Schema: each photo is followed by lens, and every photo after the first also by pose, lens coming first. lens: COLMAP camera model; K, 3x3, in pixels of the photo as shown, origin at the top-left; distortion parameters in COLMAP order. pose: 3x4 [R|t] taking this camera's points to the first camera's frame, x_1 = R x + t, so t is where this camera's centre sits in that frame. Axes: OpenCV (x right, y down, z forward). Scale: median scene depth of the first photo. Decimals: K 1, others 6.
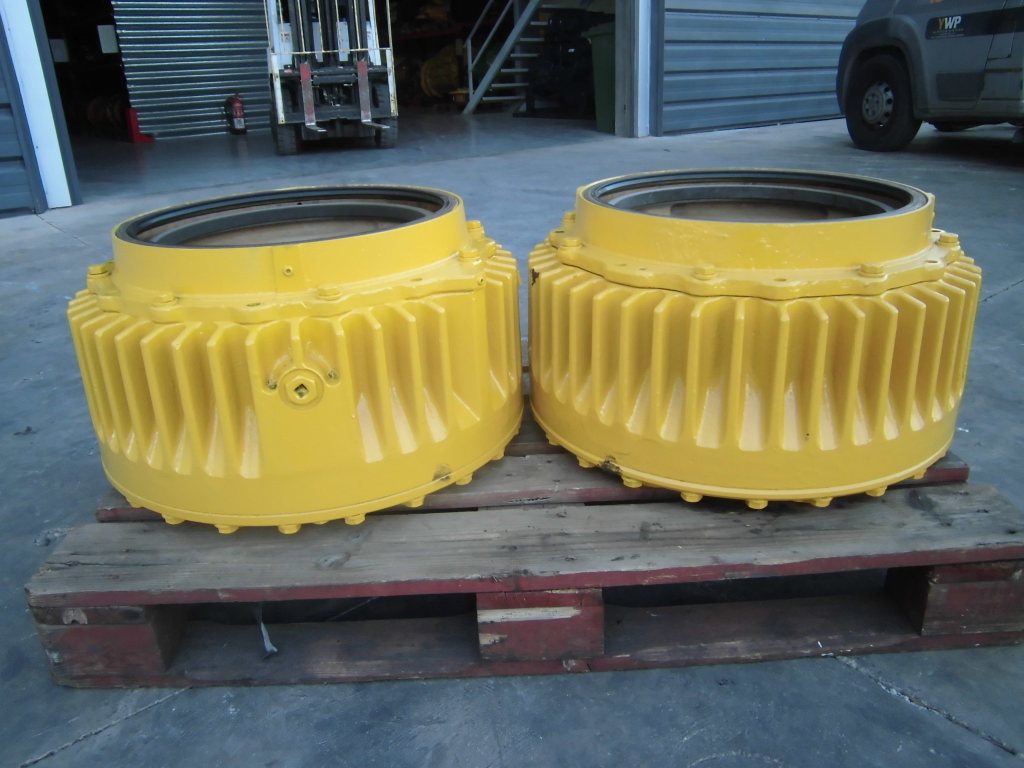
lens RADIAL K [[796.4, 0, 503.8], [0, 796.4, 381.8], [0, 0, 1]] dist [-0.104072, 0.075448]
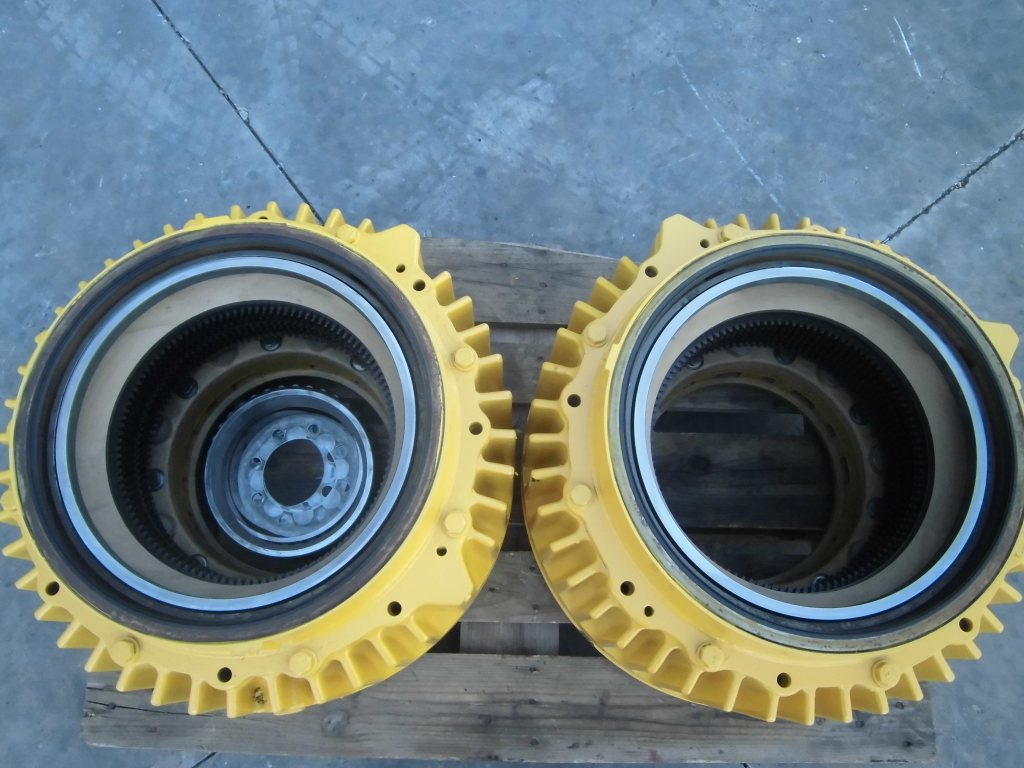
lens RADIAL K [[796.4, 0, 508.5], [0, 796.4, 377.3], [0, 0, 1]] dist [-0.104072, 0.075448]
pose [[0.997488, 0.058978, 0.039227, -0.034133], [-0.067839, 0.636188, 0.768546, -1.027493], [0.020372, -0.769277, 0.638591, 0.662106]]
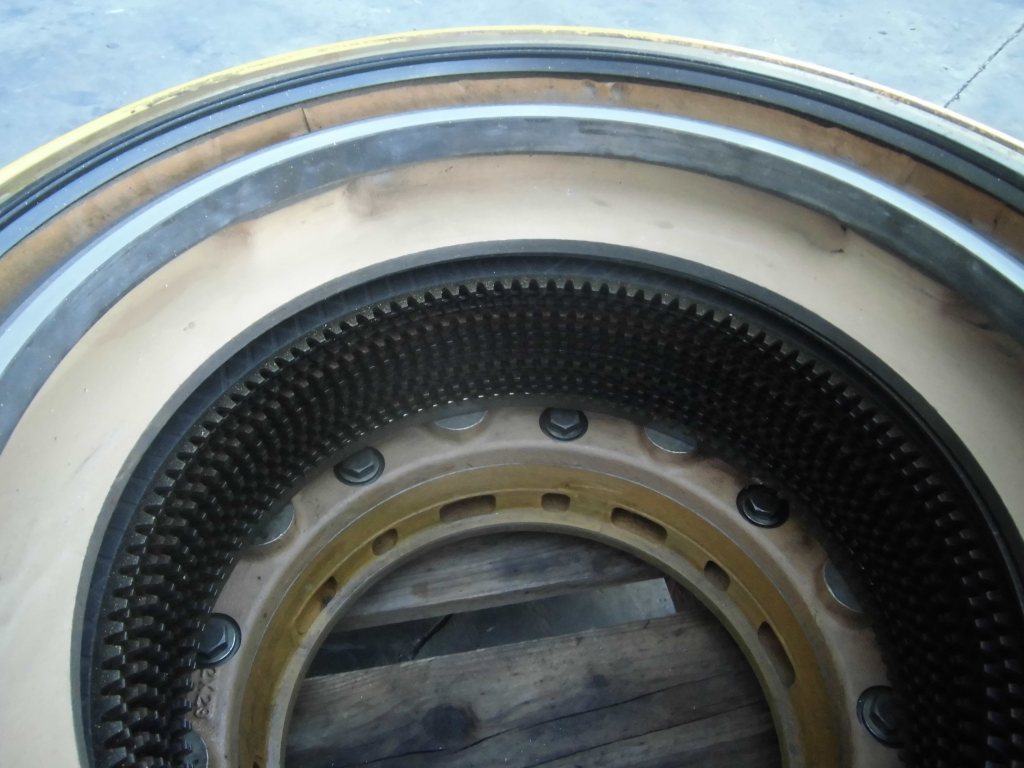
lens RADIAL K [[796.4, 0, 508.5], [0, 796.4, 377.6], [0, 0, 1]] dist [-0.104072, 0.075448]
pose [[0.981984, -0.085037, 0.168748, 0.309403], [0.008507, 0.912009, 0.410082, -0.396614], [-0.188772, -0.401258, 0.896302, 0.995646]]
